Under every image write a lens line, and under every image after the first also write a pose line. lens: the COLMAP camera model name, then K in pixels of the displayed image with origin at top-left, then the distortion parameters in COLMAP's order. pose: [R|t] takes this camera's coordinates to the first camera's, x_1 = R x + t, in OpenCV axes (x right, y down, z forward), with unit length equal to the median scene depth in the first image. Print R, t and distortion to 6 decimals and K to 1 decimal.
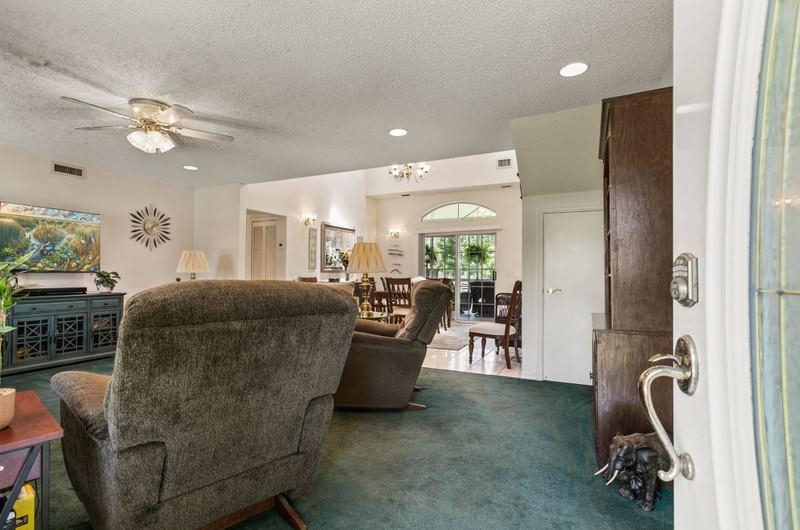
lens RADIAL K [[392.6, 0, 392.3], [0, 392.6, 272.7], [0, 0, 1]] dist [-0.001297, 0.002982]
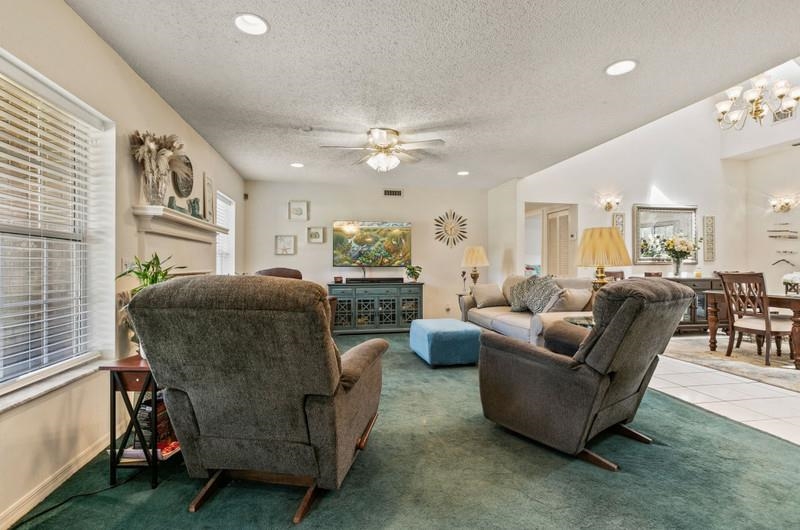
lens RADIAL K [[375.8, 0, 395.1], [0, 375.8, 265.0], [0, 0, 1]] dist [0.001495, 0.005323]
pose [[0.607684, -0.006520, -0.794152, 0.199788], [0.005019, 0.999978, -0.004369, -0.000703], [0.794163, -0.001330, 0.607704, 0.170563]]
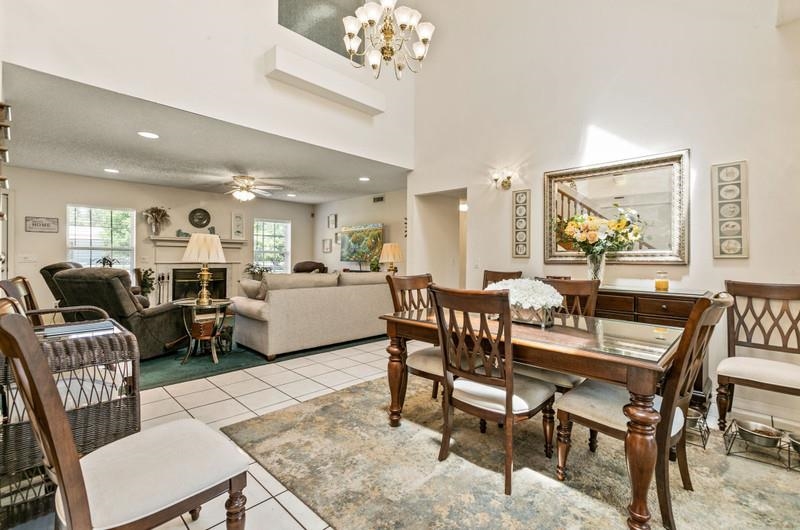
lens RADIAL K [[363.4, 0, 401.3], [0, 363.4, 260.1], [0, 0, 1]] dist [0.000341, 0.000146]
pose [[-0.311679, -0.000473, -0.950187, 0.514332], [-0.008002, 0.999966, 0.002127, -0.008551], [0.950154, 0.008267, -0.311672, 1.348305]]
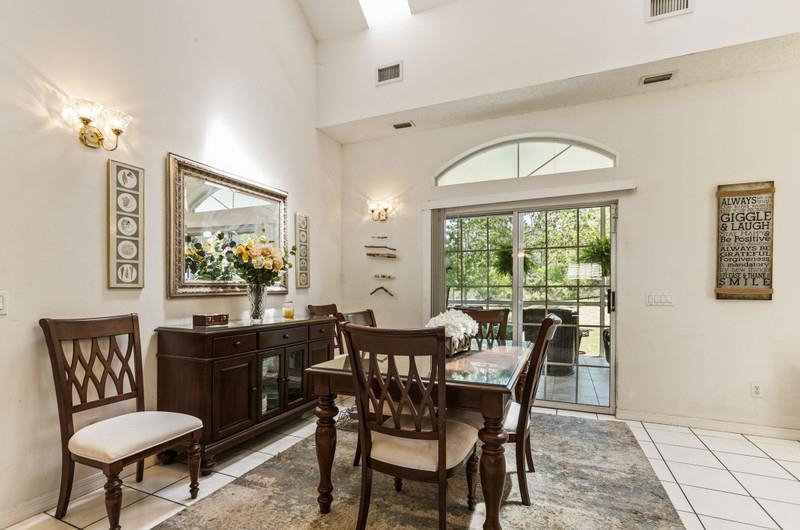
lens RADIAL K [[392.6, 0, 387.3], [0, 392.6, 295.1], [0, 0, 1]] dist [-0.001297, 0.002982]
pose [[0.999758, -0.005473, 0.021296, 0.008522], [0.005119, 0.999848, 0.016648, -0.012364], [-0.021384, -0.016535, 0.999635, 0.903318]]
